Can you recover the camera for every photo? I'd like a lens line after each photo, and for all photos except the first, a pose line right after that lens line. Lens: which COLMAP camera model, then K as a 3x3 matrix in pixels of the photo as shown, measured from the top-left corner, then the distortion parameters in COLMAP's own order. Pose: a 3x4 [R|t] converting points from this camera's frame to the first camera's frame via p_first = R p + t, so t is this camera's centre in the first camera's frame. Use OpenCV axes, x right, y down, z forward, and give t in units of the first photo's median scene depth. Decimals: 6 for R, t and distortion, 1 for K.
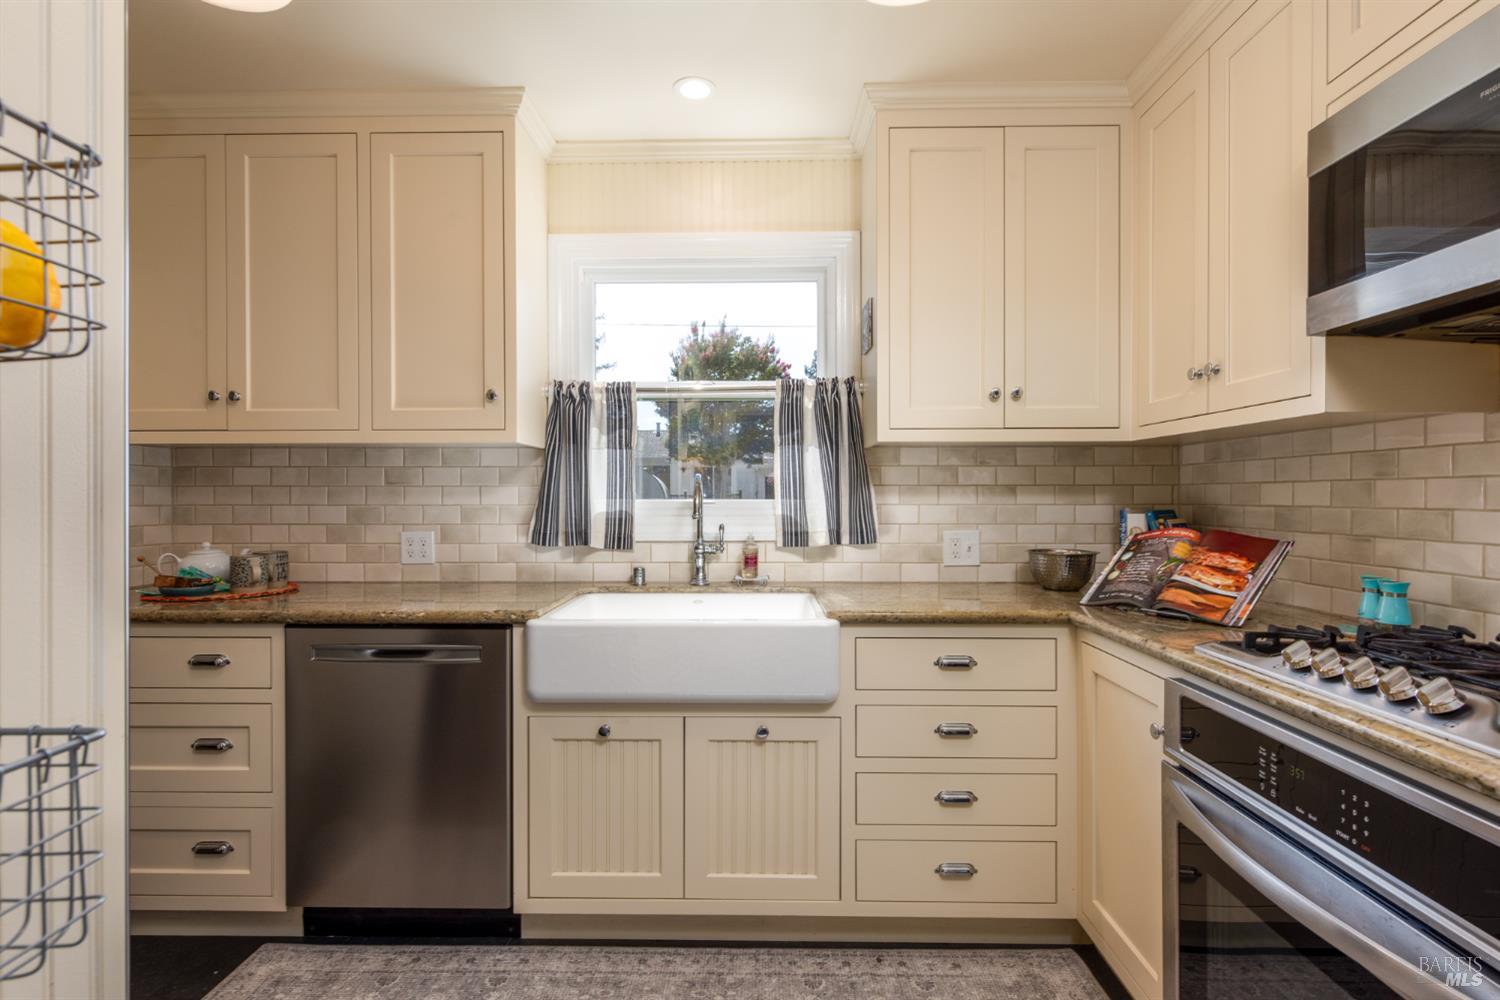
lens RADIAL K [[731.9, 0, 750.0], [0, 731.9, 500.0], [0, 0, 1]] dist [-0.001055, -0.000261]
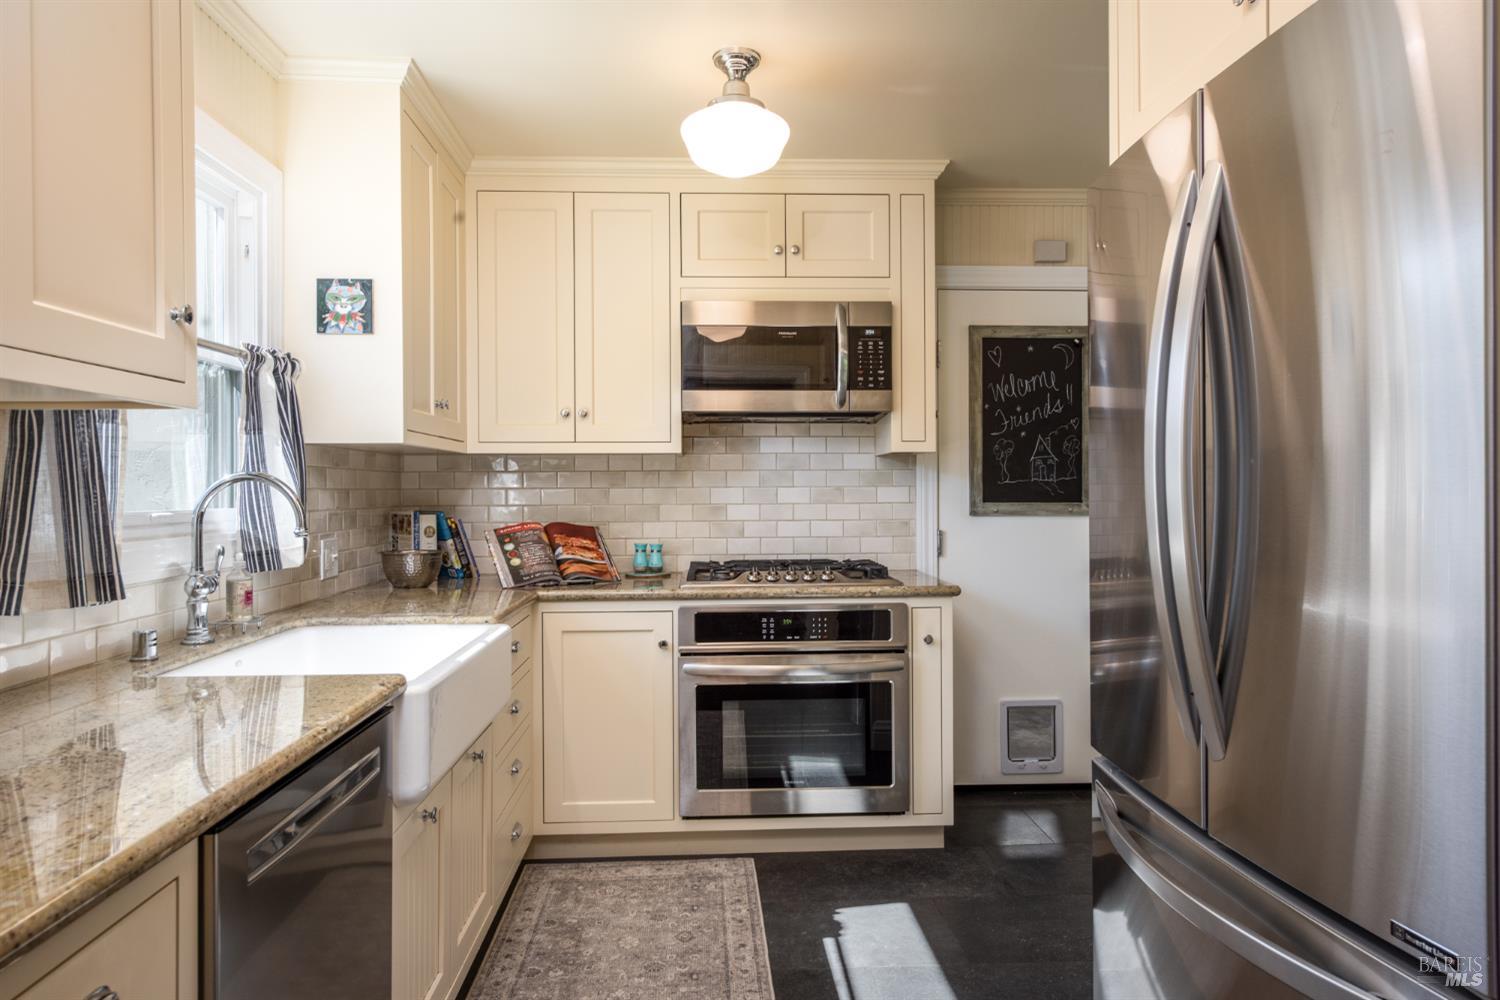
lens RADIAL K [[944.4, 0, 750.0], [0, 944.4, 500.0], [0, 0, 1]] dist [0.005109, -0.001982]
pose [[-0.072001, -0.008898, 0.997365, -1.227928], [0.009359, 0.999910, 0.009596, -0.016961], [-0.997361, 0.010025, -0.071912, 0.759767]]
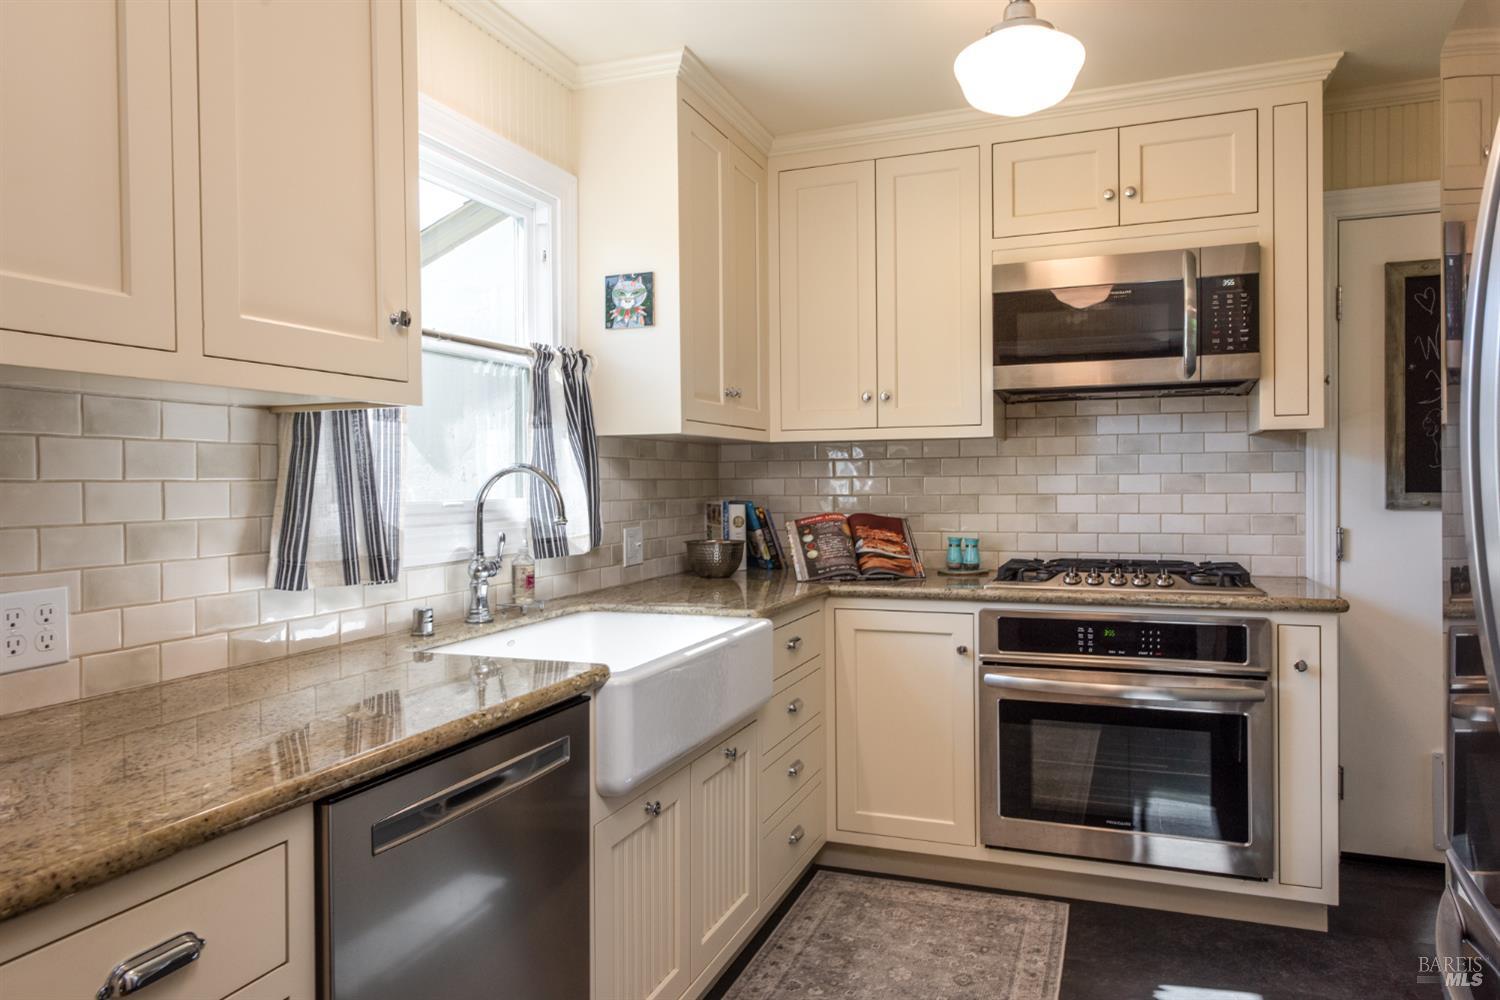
lens RADIAL K [[989.6, 0, 749.8], [0, 989.6, 498.0], [0, 0, 1]] dist [0.003962, 0.000140]
pose [[0.337743, -0.017465, 0.941076, -1.144041], [0.013273, 0.999817, 0.013792, -0.015164], [-0.941145, 0.007832, 0.337913, 0.580484]]
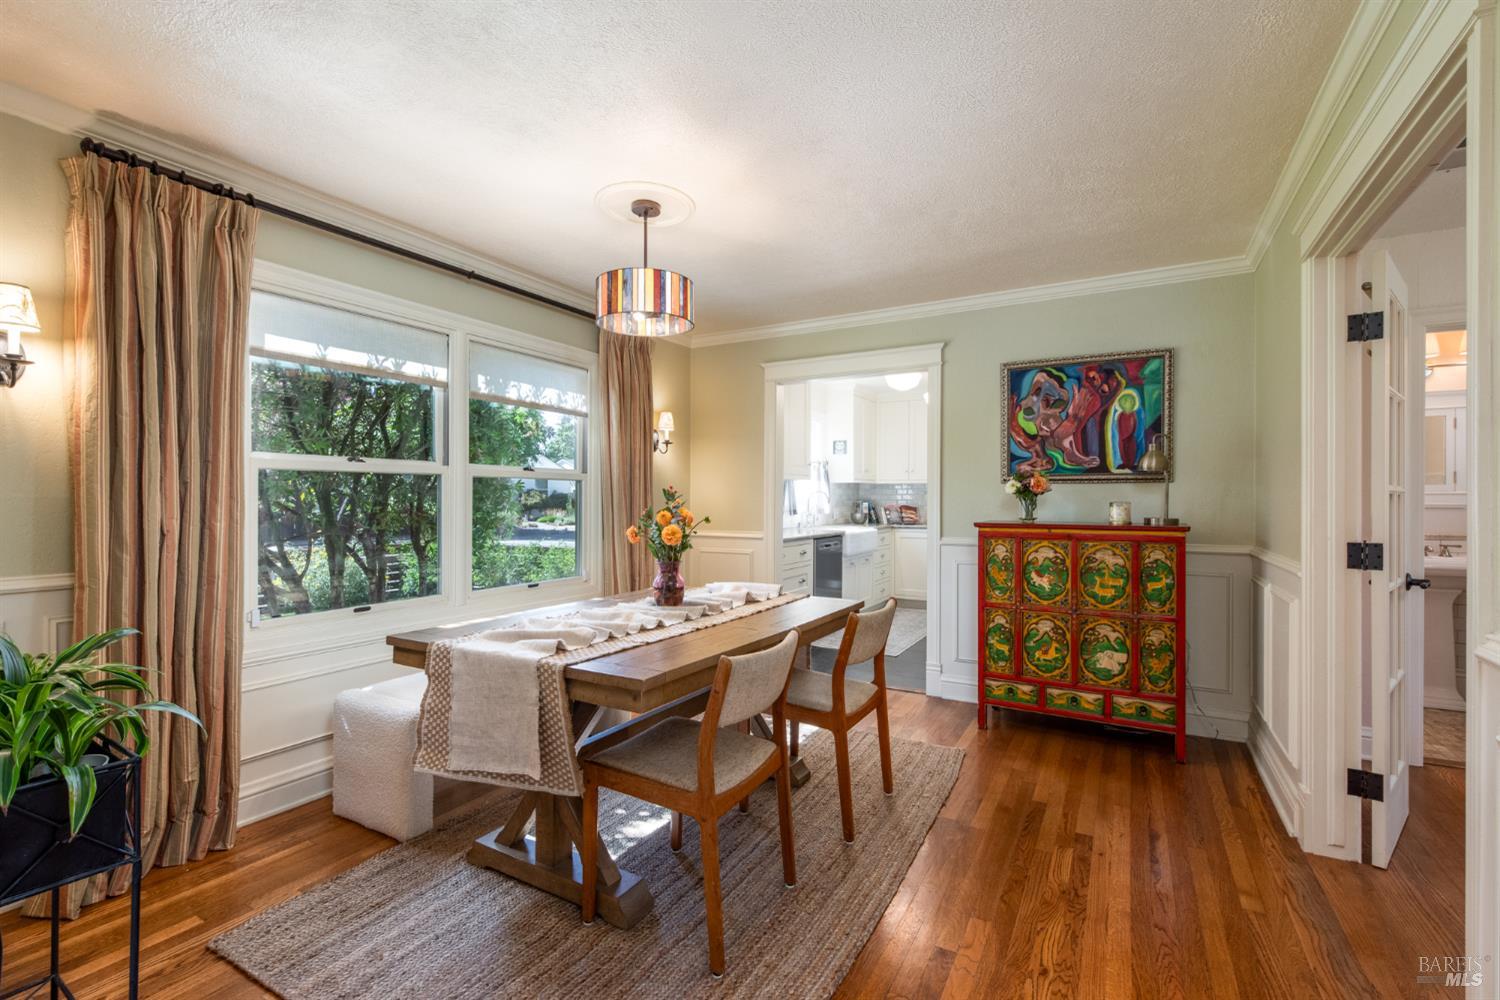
lens RADIAL K [[669.6, 0, 746.0], [0, 669.6, 497.6], [0, 0, 1]] dist [0.000378, -0.000242]
pose [[0.484906, -0.000688, 0.874566, -3.398959], [0.001222, 0.999999, 0.000109, -0.007405], [-0.874565, 0.001016, 0.484906, -0.133205]]
